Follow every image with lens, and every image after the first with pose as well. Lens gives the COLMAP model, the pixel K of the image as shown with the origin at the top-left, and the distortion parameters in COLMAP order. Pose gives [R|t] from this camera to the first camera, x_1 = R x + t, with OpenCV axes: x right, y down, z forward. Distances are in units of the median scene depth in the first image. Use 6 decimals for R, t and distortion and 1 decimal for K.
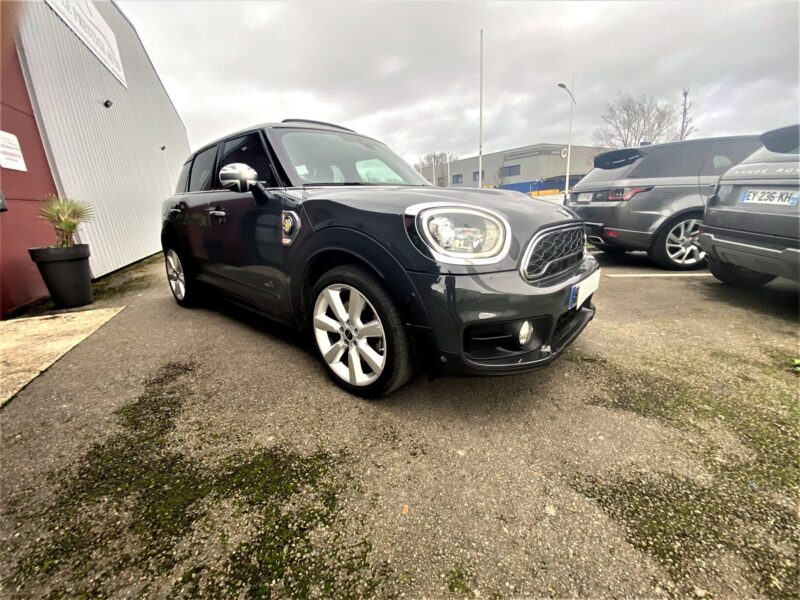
lens RADIAL K [[321.4, 0, 399.5], [0, 321.4, 299.2], [0, 0, 1]] dist [0.011768, -0.016214]
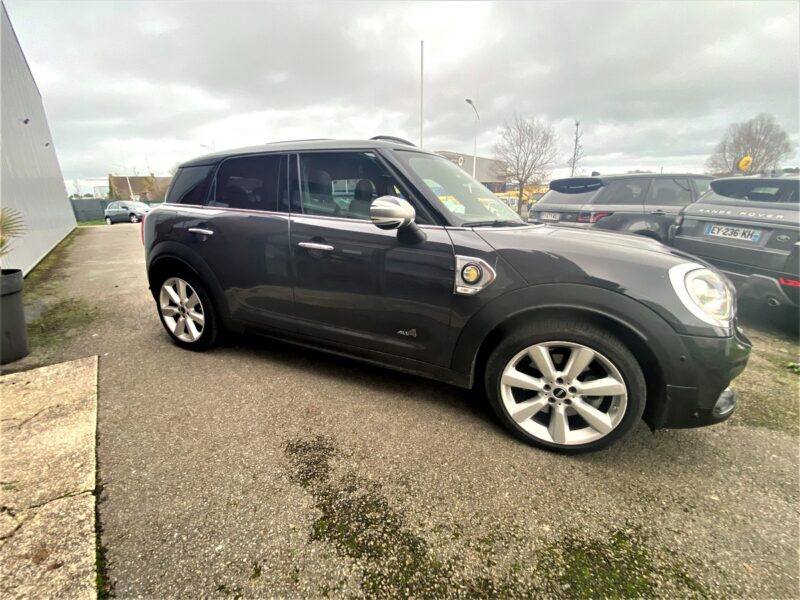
lens RADIAL K [[321.4, 0, 399.5], [0, 321.4, 299.2], [0, 0, 1]] dist [0.011768, -0.016214]
pose [[0.954867, -0.040550, 0.294252, -0.899971], [0.037664, 0.999171, 0.015471, -0.202107], [-0.294636, -0.003690, 0.955603, 0.237655]]
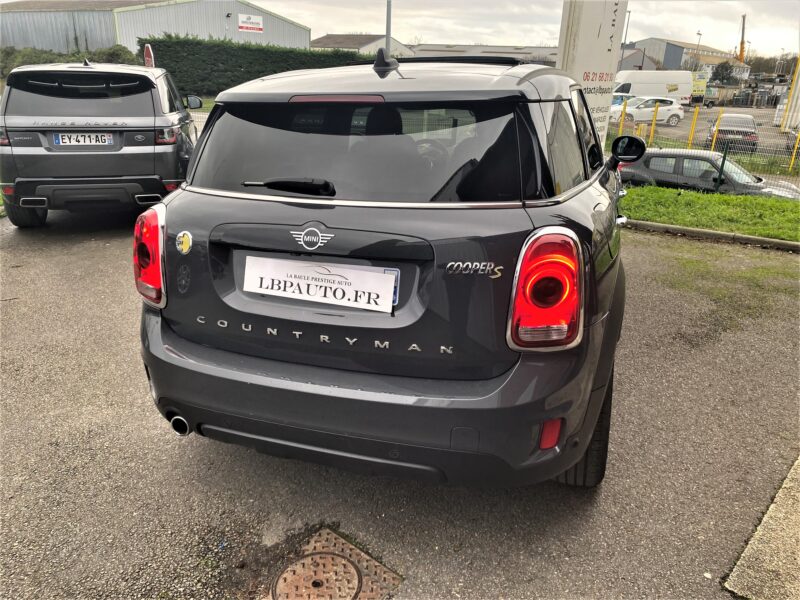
lens RADIAL K [[608.2, 0, 402.6], [0, 608.2, 296.8], [0, 0, 1]] dist [0.000300, 0.003259]
pose [[-0.380972, -0.264266, 0.886016, -2.553335], [0.257094, 0.890213, 0.376064, -1.076857], [-0.888123, 0.371059, -0.271205, 2.894114]]
